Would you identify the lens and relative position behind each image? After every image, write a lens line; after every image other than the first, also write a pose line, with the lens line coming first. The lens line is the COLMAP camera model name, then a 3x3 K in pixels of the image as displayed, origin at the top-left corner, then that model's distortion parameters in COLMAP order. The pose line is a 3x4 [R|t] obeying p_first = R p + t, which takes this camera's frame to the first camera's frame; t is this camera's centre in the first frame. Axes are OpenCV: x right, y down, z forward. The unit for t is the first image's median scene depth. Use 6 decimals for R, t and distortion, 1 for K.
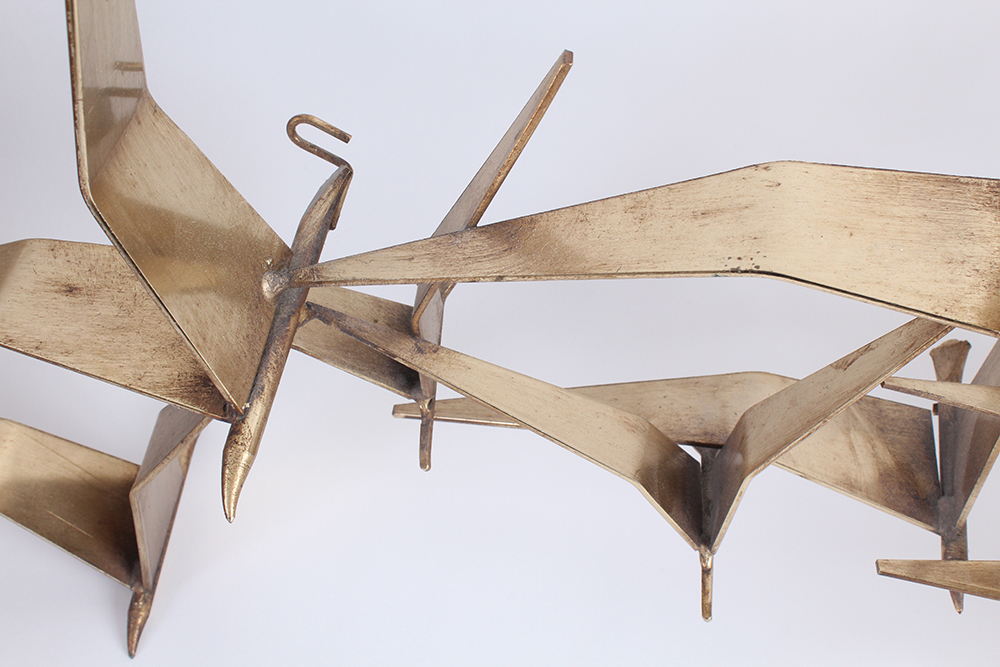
lens RADIAL K [[1269.4, 0, 494.4], [0, 1269.4, 337.5], [0, 0, 1]] dist [-0.064901, 0.000000]
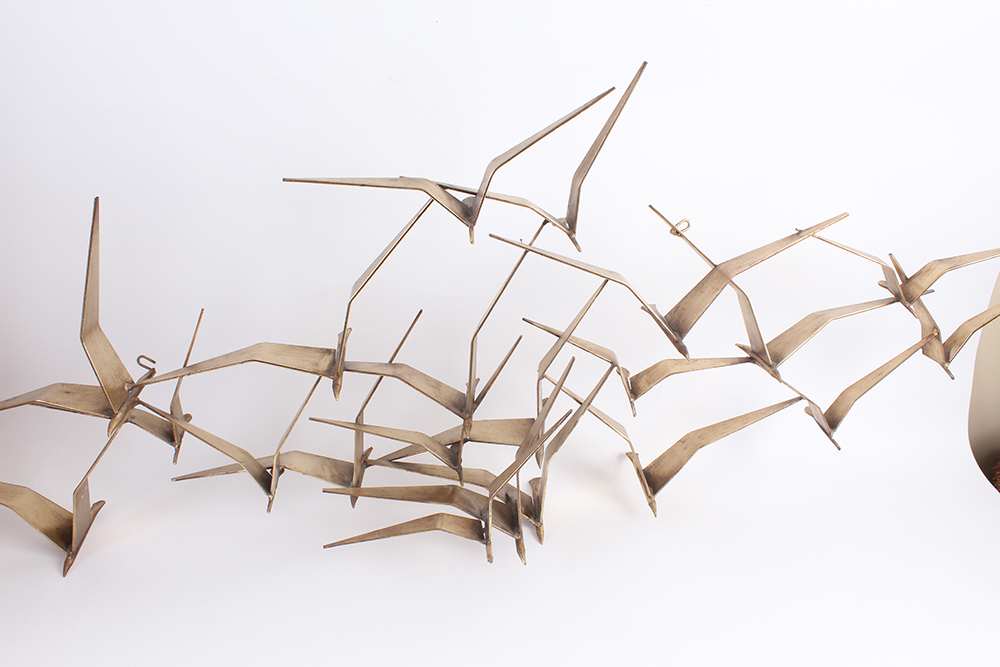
lens RADIAL K [[873.5, 0, 497.1], [0, 873.5, 343.4], [0, 0, 1]] dist [-0.130485, 0.101809]
pose [[0.980094, -0.018752, 0.197646, 0.339340], [0.112231, 0.873527, -0.473660, 1.013693], [-0.163767, 0.486414, 0.858243, -1.185965]]
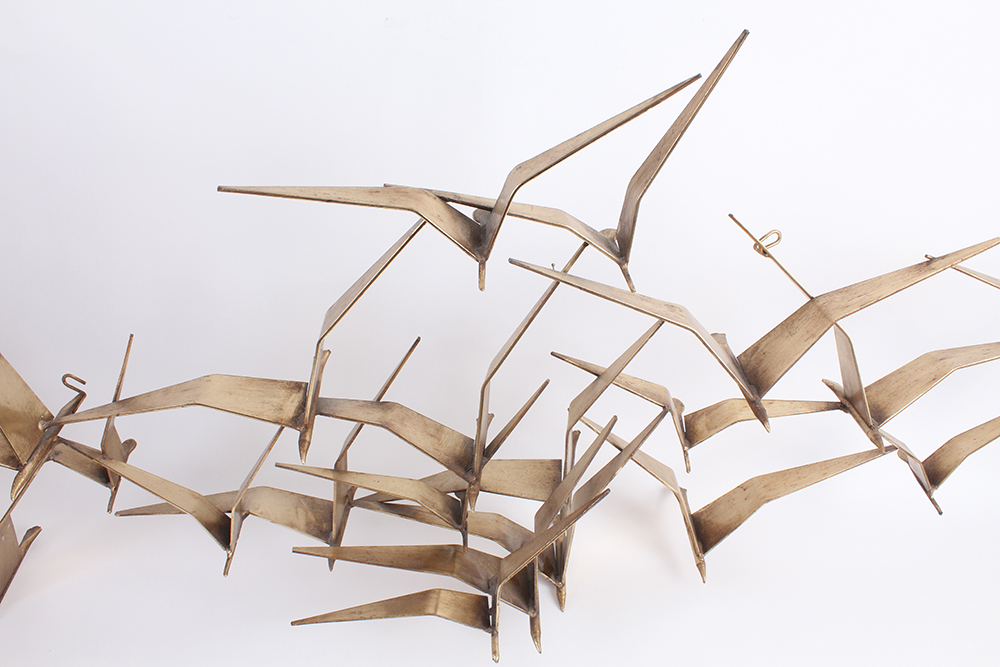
lens RADIAL K [[873.5, 0, 498.8], [0, 873.5, 333.9], [0, 0, 1]] dist [-0.130485, 0.101809]
pose [[0.987248, -0.001651, 0.159181, 0.478098], [0.059897, 0.930315, -0.361837, 0.466011], [-0.147491, 0.366758, 0.918551, -0.863905]]
